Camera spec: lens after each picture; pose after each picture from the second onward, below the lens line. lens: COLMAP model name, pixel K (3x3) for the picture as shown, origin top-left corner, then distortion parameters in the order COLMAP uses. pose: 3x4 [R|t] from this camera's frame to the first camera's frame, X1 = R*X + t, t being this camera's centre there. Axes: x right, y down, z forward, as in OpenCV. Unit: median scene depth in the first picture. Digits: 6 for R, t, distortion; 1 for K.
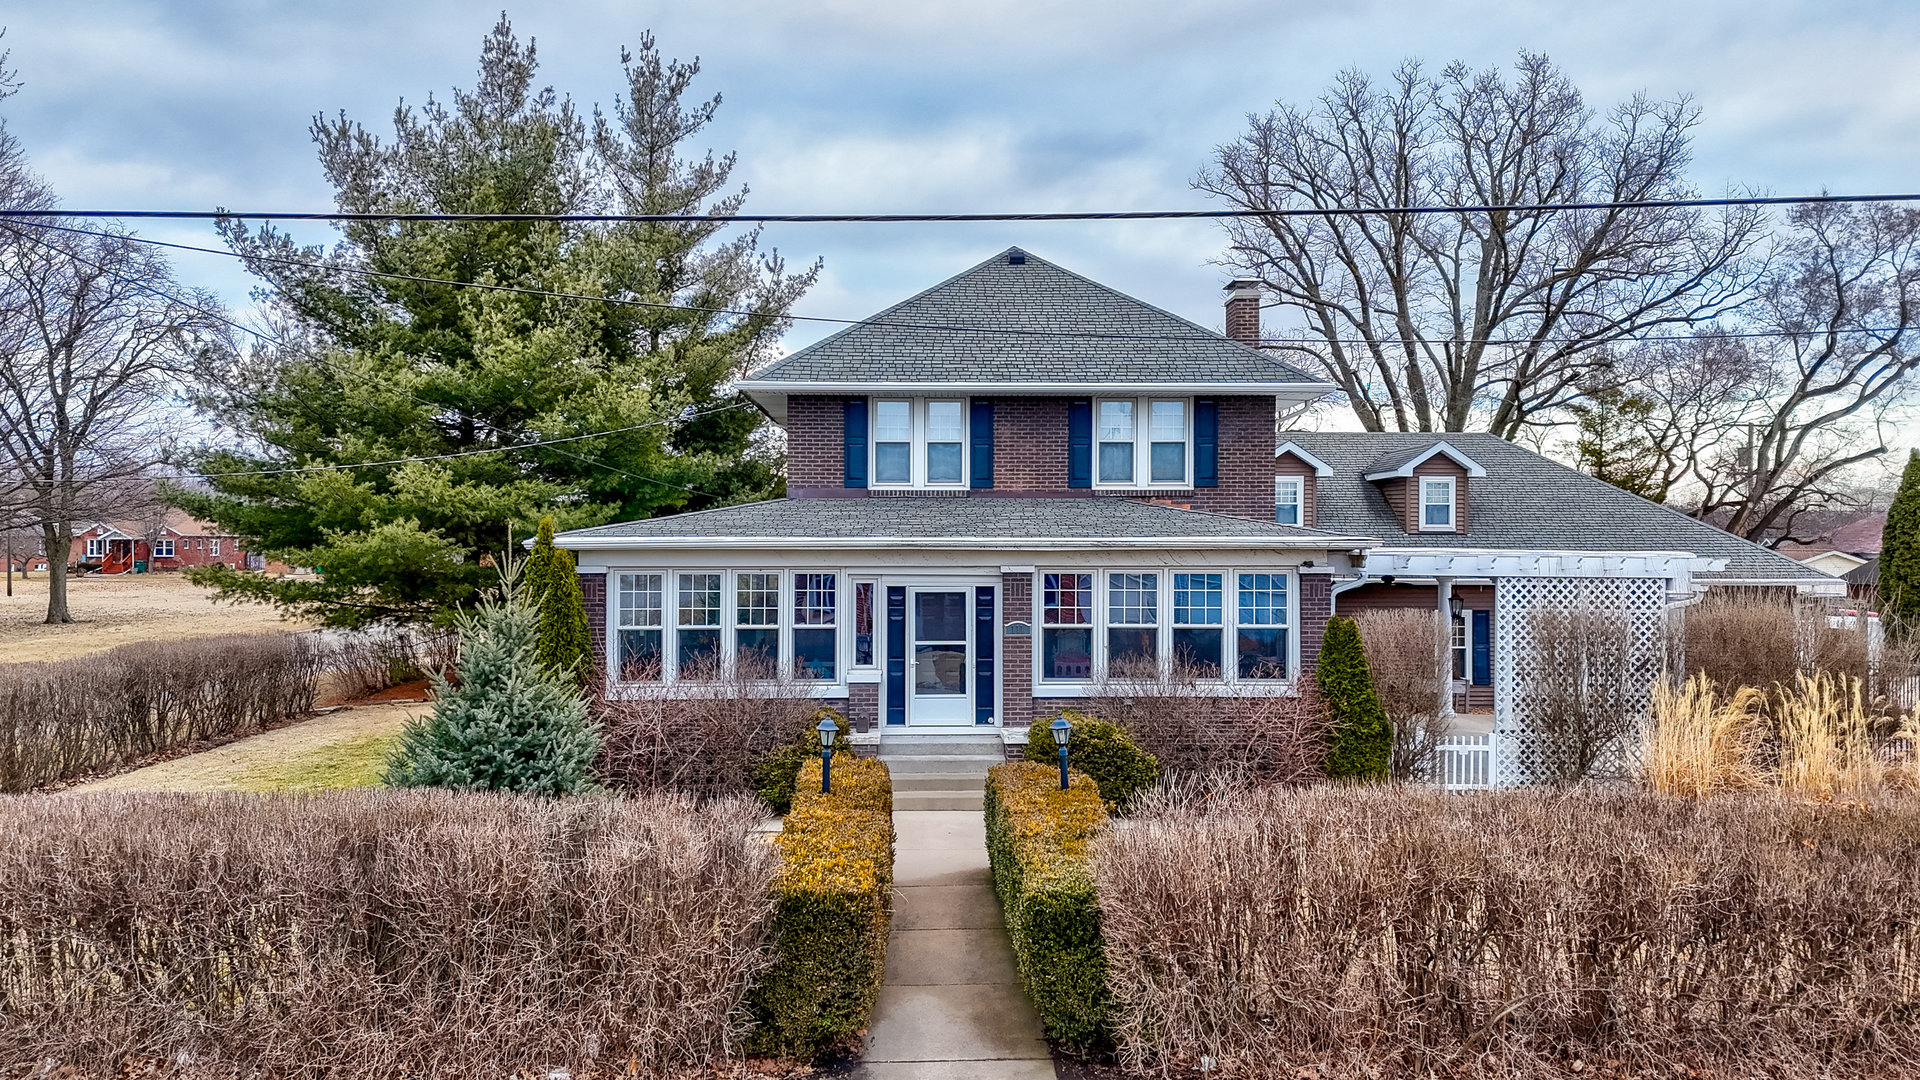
lens RADIAL K [[1402.0, 0, 965.6], [0, 1402.0, 536.1], [0, 0, 1]] dist [0.081685, -0.042200]
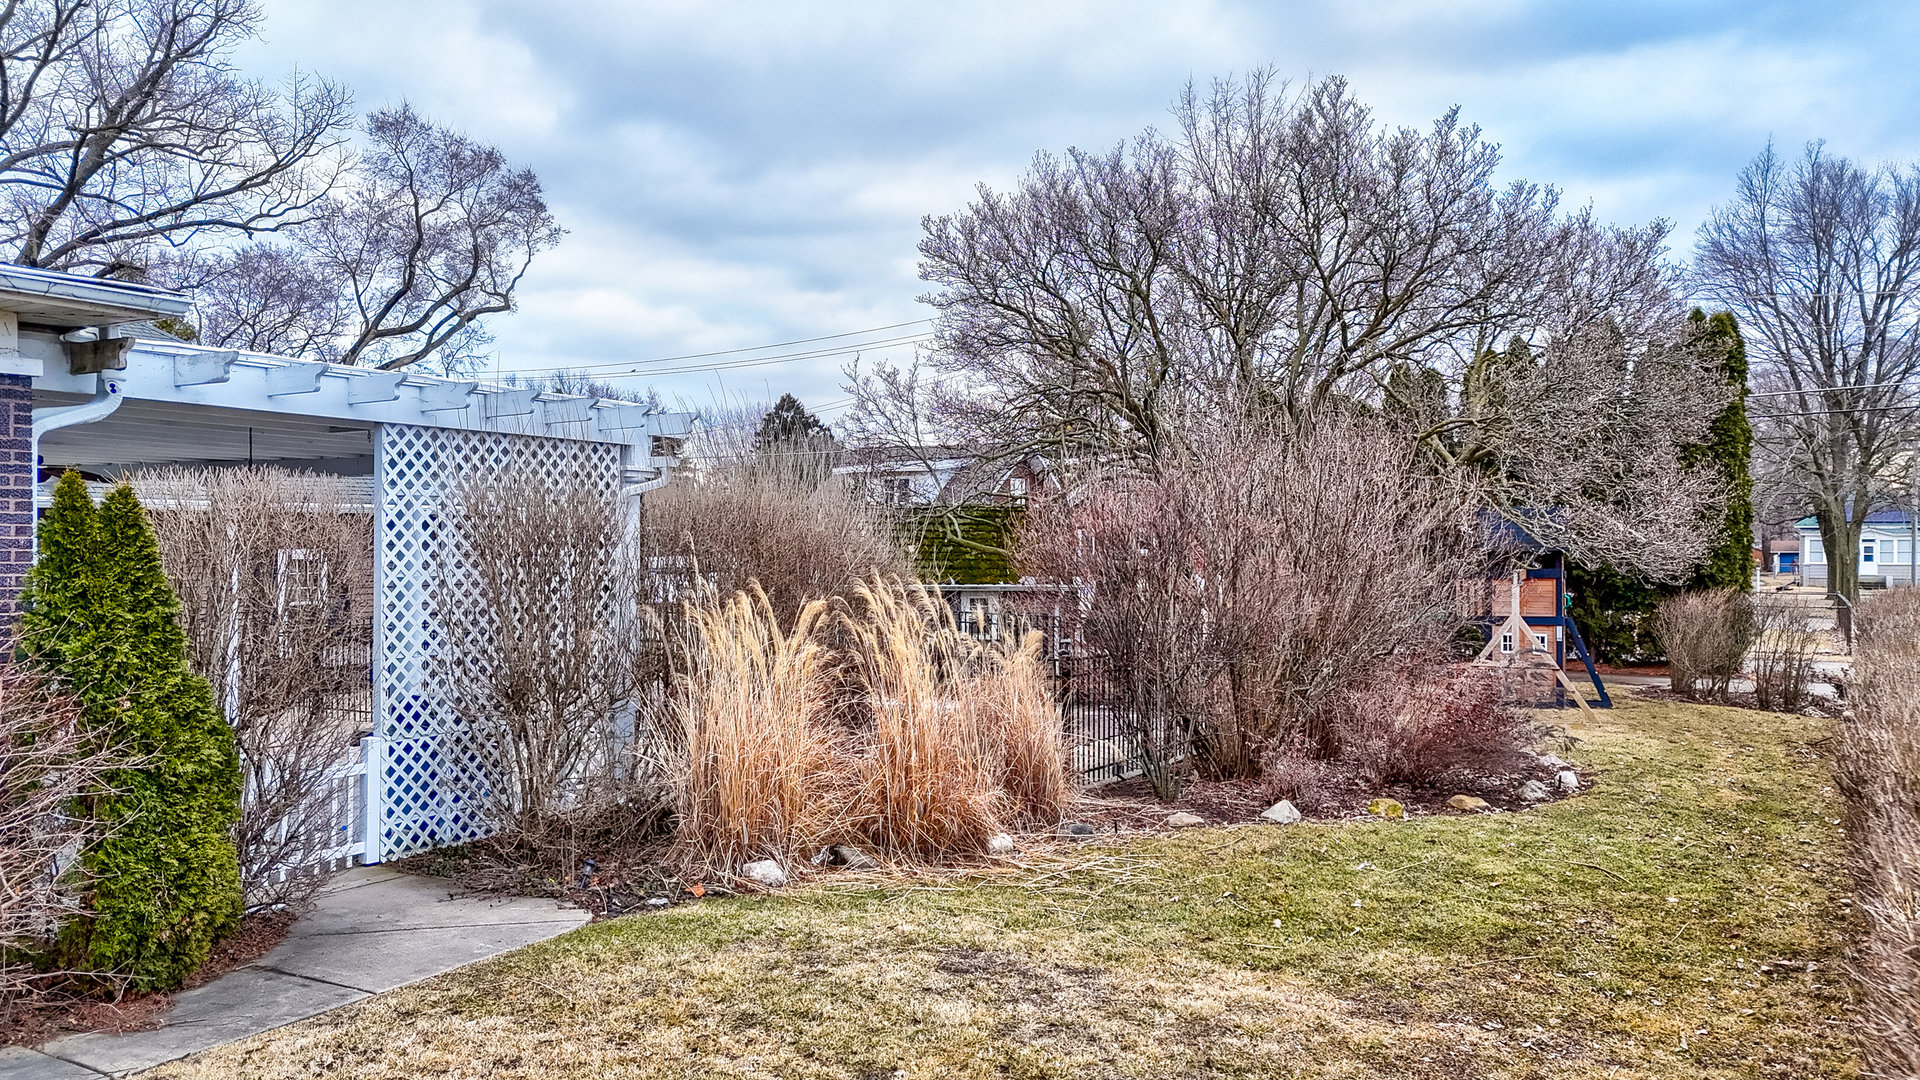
lens RADIAL K [[1402.0, 0, 952.6], [0, 1402.0, 545.1], [0, 0, 1]] dist [0.081685, -0.042200]
pose [[0.534893, -0.006692, 0.844894, 0.054059], [-0.002030, 0.999956, 0.009206, 0.060782], [-0.844918, -0.006639, 0.534855, 0.513462]]
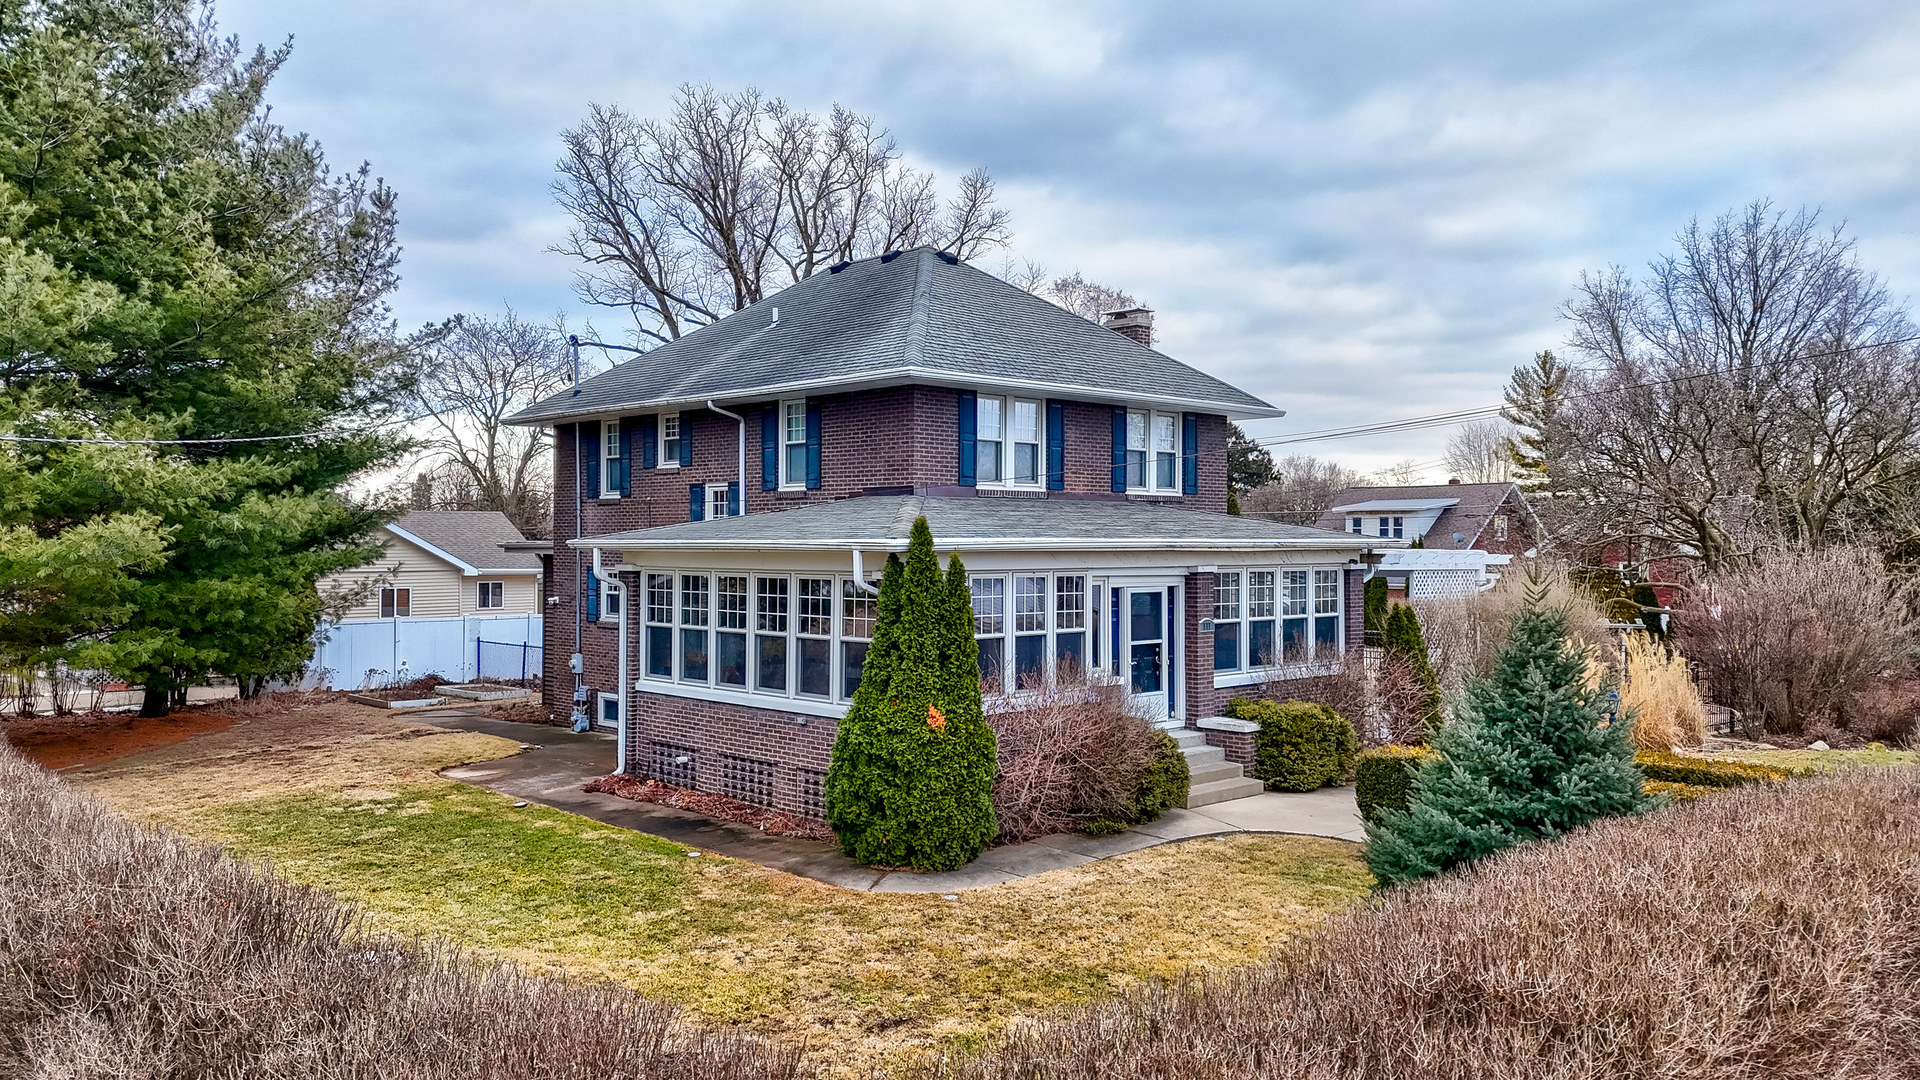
lens RADIAL K [[1402.0, 0, 971.1], [0, 1402.0, 530.1], [0, 0, 1]] dist [0.081685, -0.042200]
pose [[0.739978, 0.006621, 0.672599, -0.716303], [-0.000409, 0.999956, -0.009393, 0.004239], [-0.672631, 0.006675, 0.739948, 0.294694]]
